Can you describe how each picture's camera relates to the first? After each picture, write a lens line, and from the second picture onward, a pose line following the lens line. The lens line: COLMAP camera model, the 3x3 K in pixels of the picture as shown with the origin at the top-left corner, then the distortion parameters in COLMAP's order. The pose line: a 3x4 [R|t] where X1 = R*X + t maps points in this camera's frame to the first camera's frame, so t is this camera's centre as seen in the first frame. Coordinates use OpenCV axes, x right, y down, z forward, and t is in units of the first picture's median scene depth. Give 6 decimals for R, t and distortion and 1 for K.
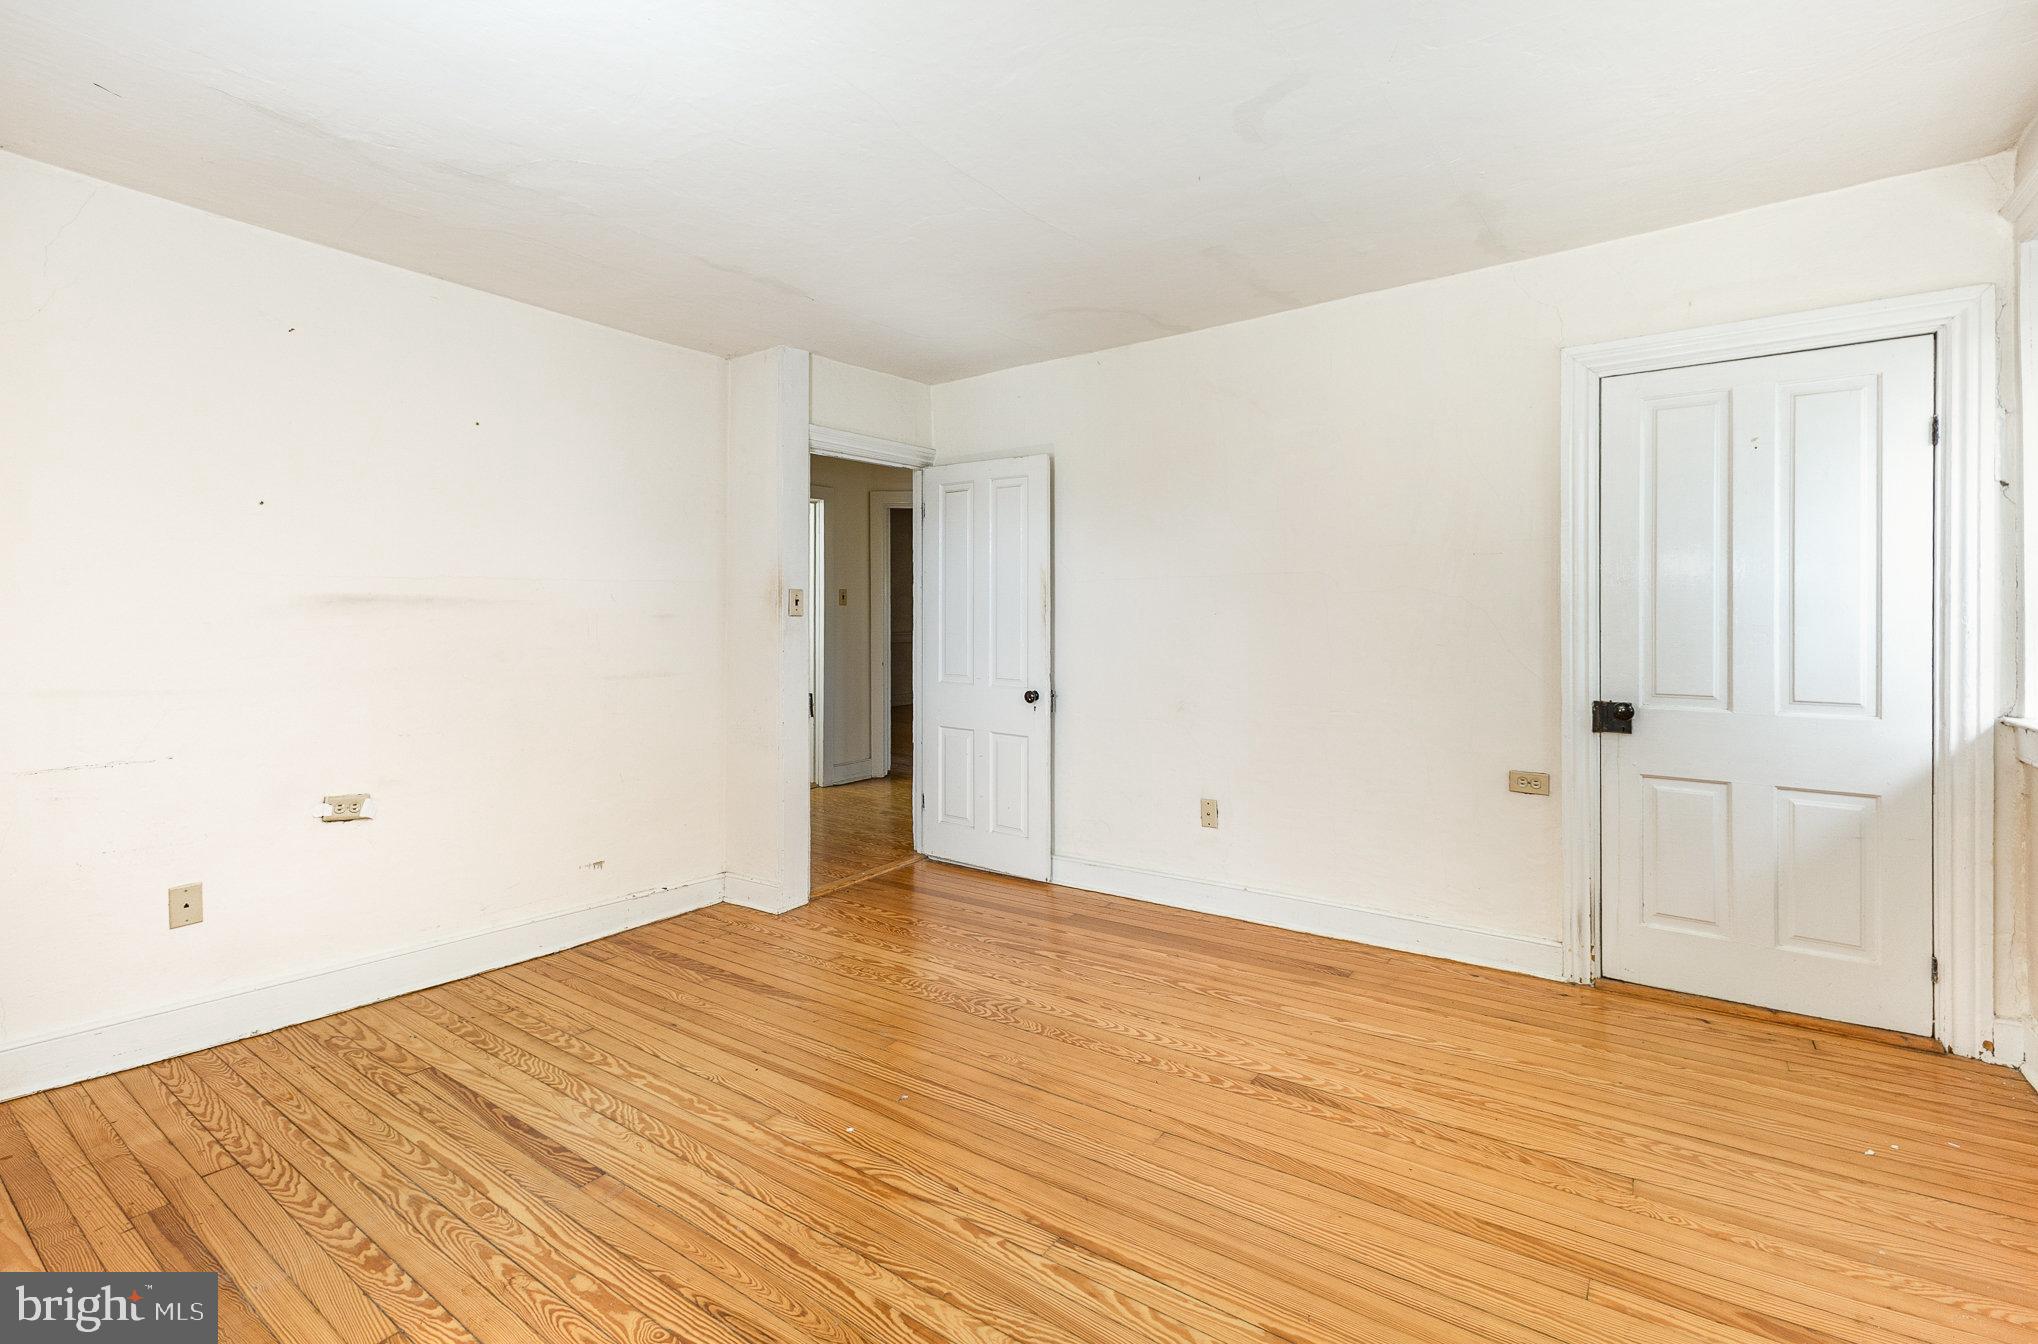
lens RADIAL K [[896.9, 0, 1016.4], [0, 896.9, 619.6], [0, 0, 1]] dist [0.008633, -0.000547]
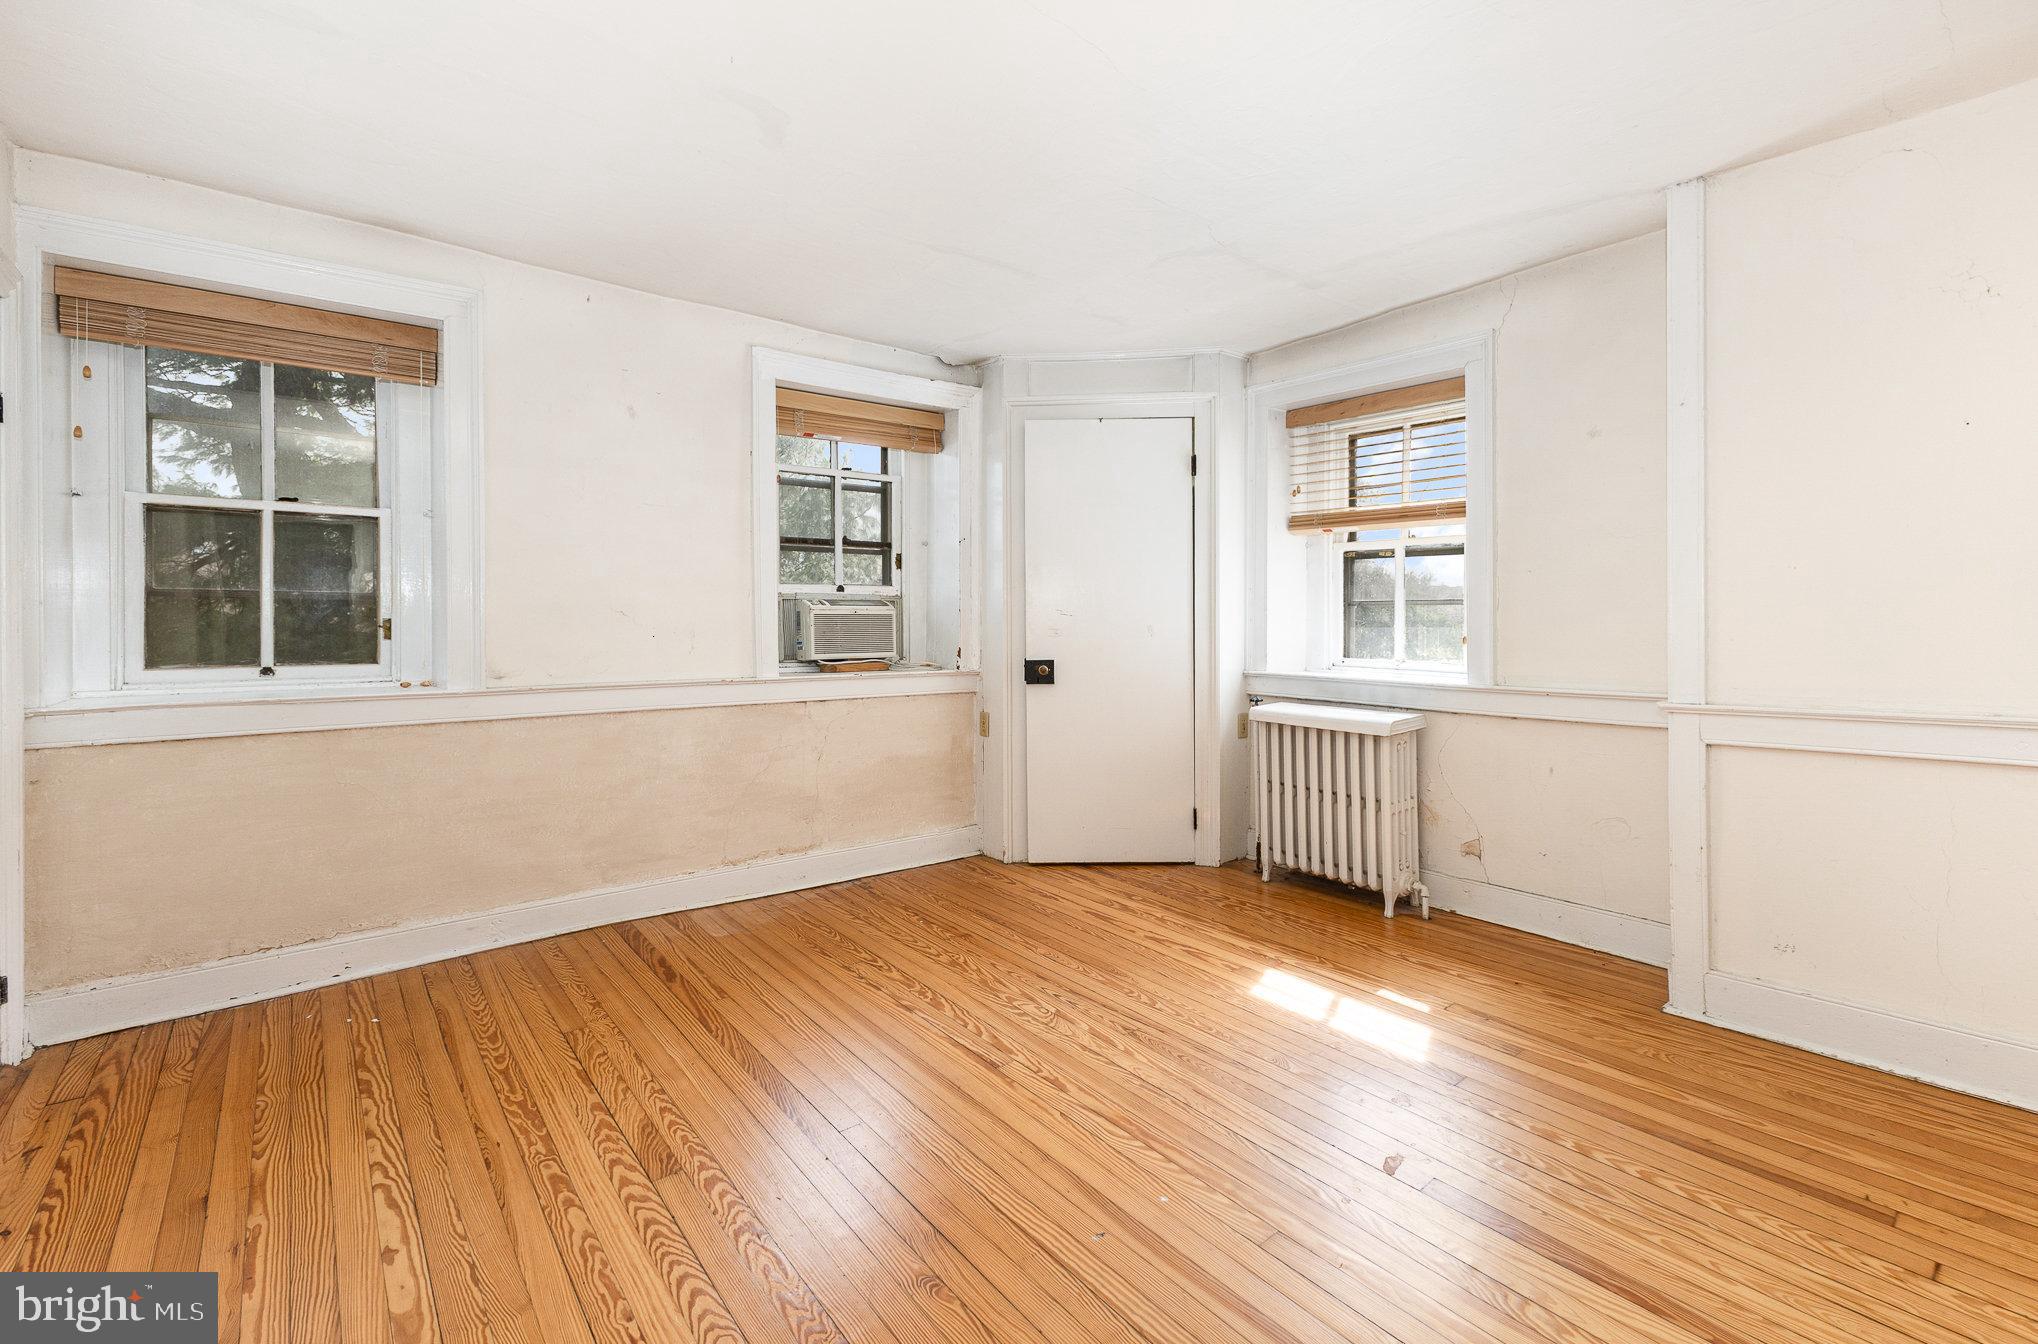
lens RADIAL K [[896.9, 0, 1016.4], [0, 896.9, 619.6], [0, 0, 1]] dist [0.008633, -0.000547]
pose [[-0.960085, 0.008530, 0.279578, -0.320762], [0.011104, 0.999909, 0.007624, 0.009244], [-0.279488, 0.010424, -0.960093, 2.021862]]
